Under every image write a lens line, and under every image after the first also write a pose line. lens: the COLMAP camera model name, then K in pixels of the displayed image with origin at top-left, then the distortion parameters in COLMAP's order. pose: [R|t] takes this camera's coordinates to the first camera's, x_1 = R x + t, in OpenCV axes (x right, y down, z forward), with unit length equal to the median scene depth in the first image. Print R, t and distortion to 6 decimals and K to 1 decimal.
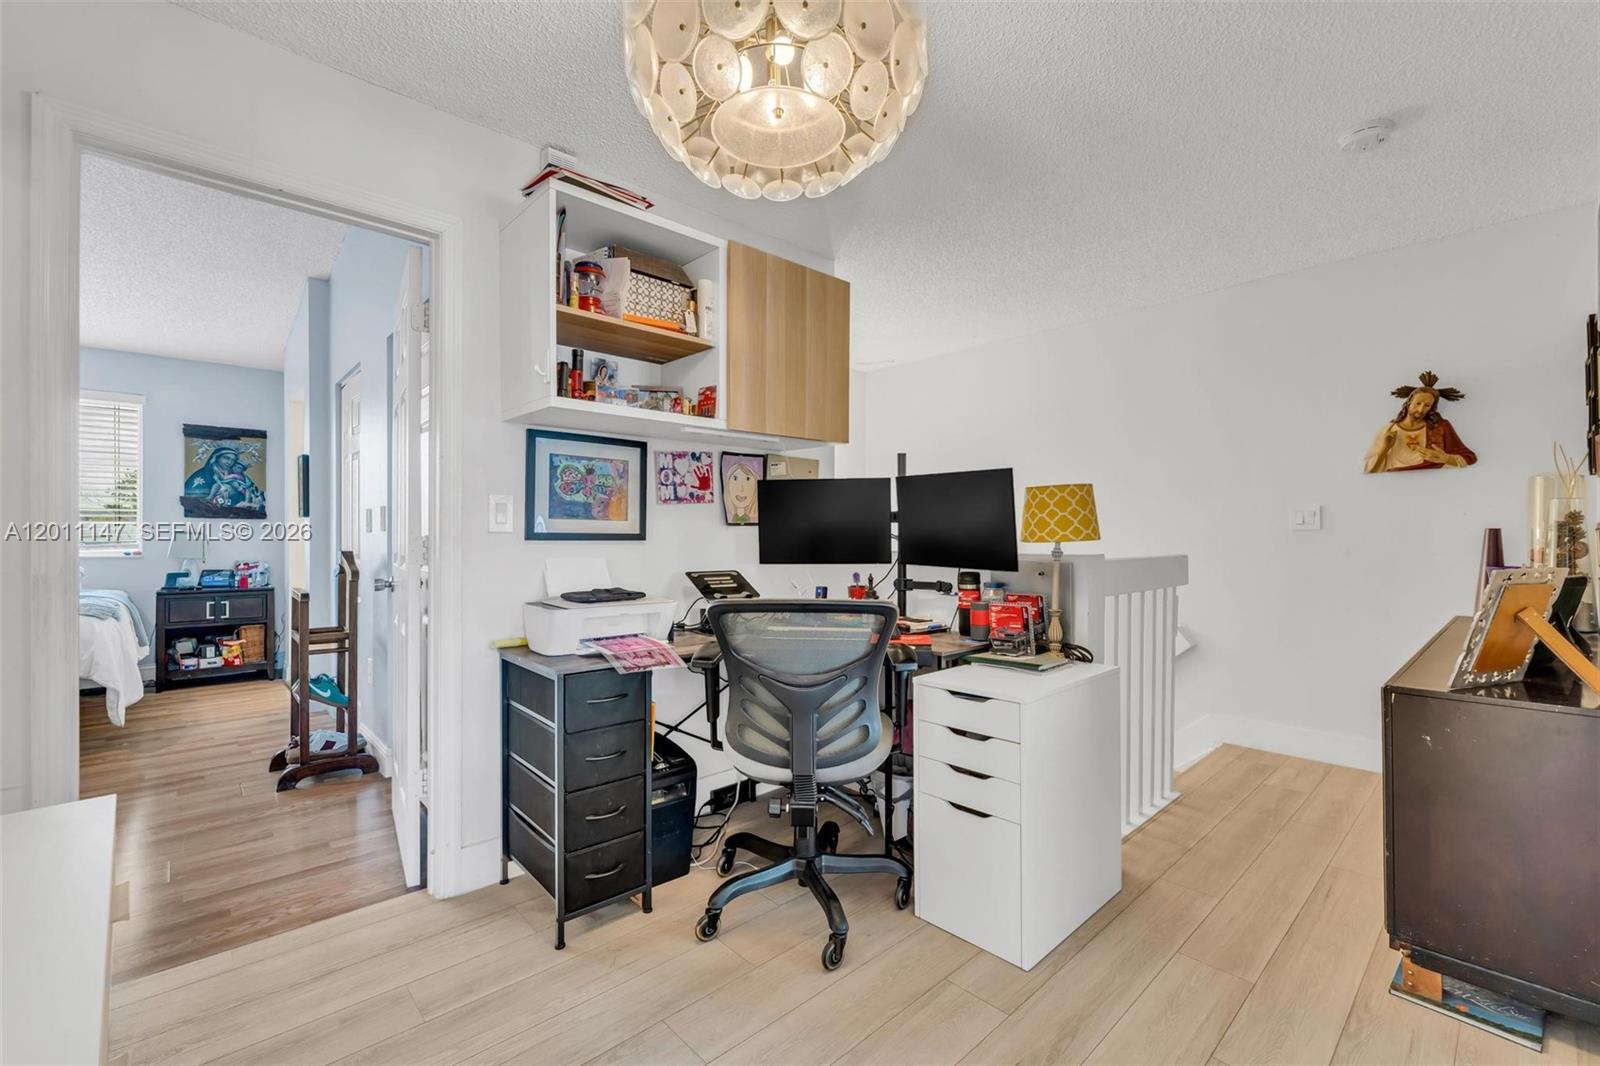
lens RADIAL K [[680.8, 0, 800.0], [0, 680.8, 533.0], [0, 0, 1]] dist [0.000344, -0.000139]
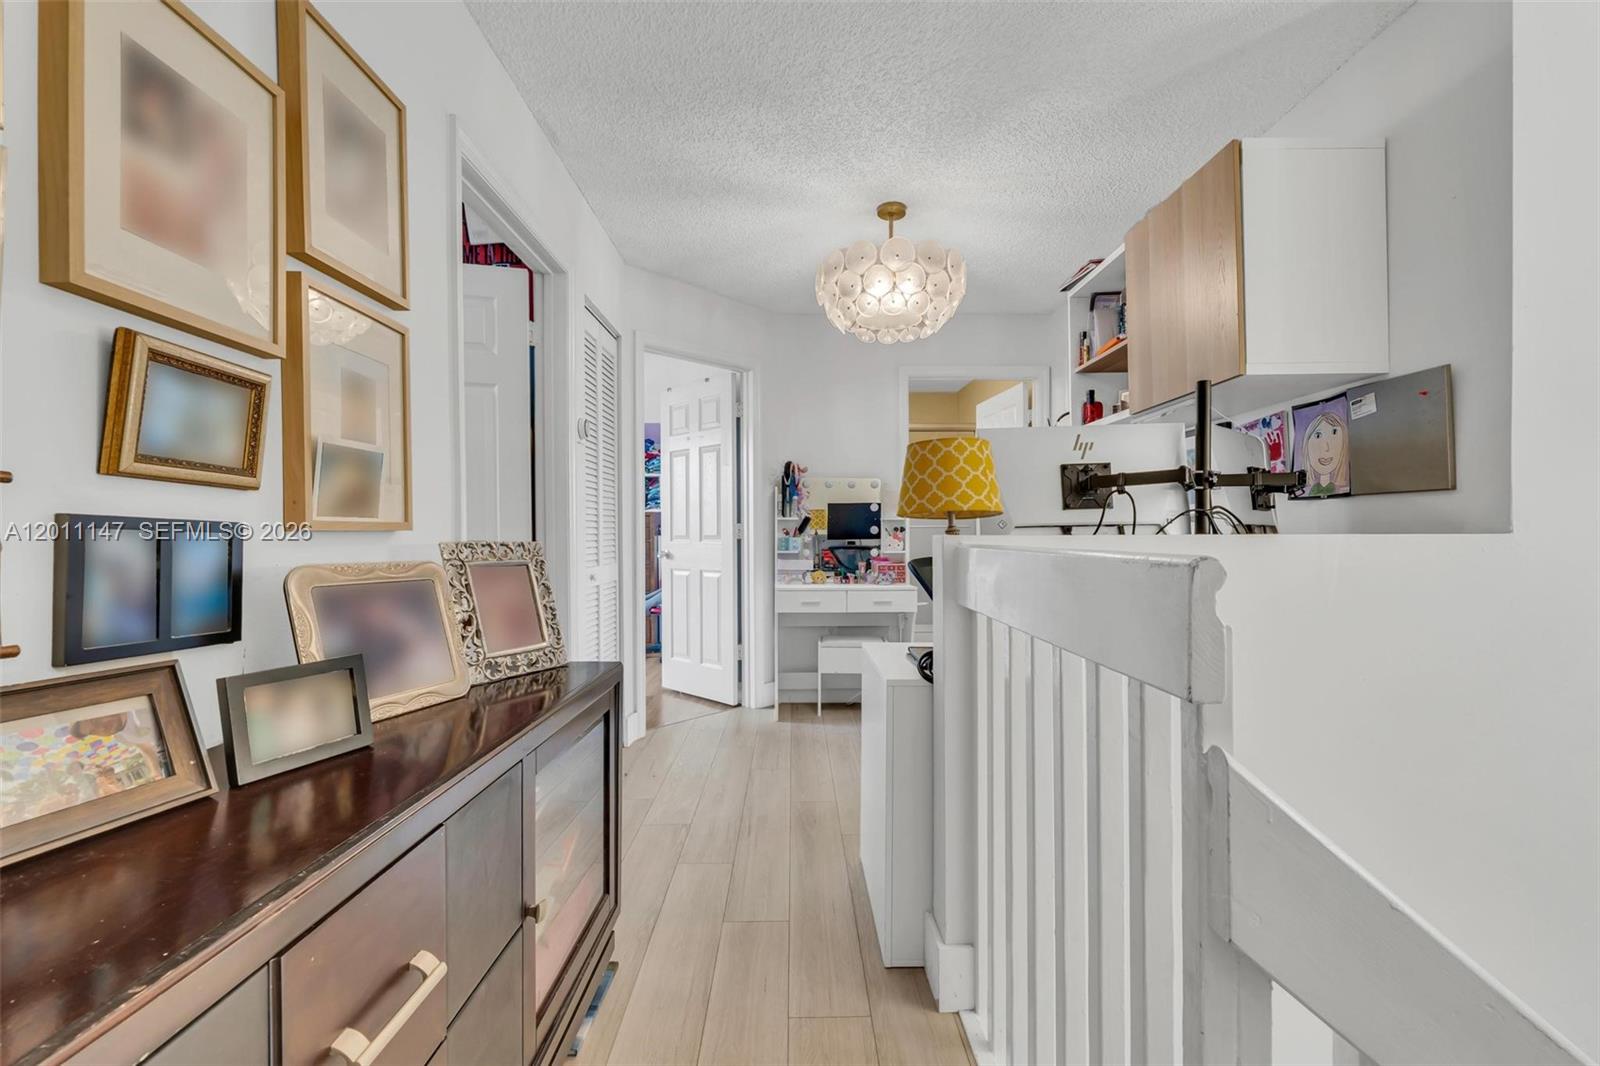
lens RADIAL K [[680.8, 0, 800.0], [0, 680.8, 533.0], [0, 0, 1]] dist [0.000344, -0.000139]
pose [[-0.670411, -0.004497, -0.741976, 0.870216], [-0.003871, 0.999989, -0.002563, 0.030878], [0.741980, 0.001154, -0.670421, 1.135660]]
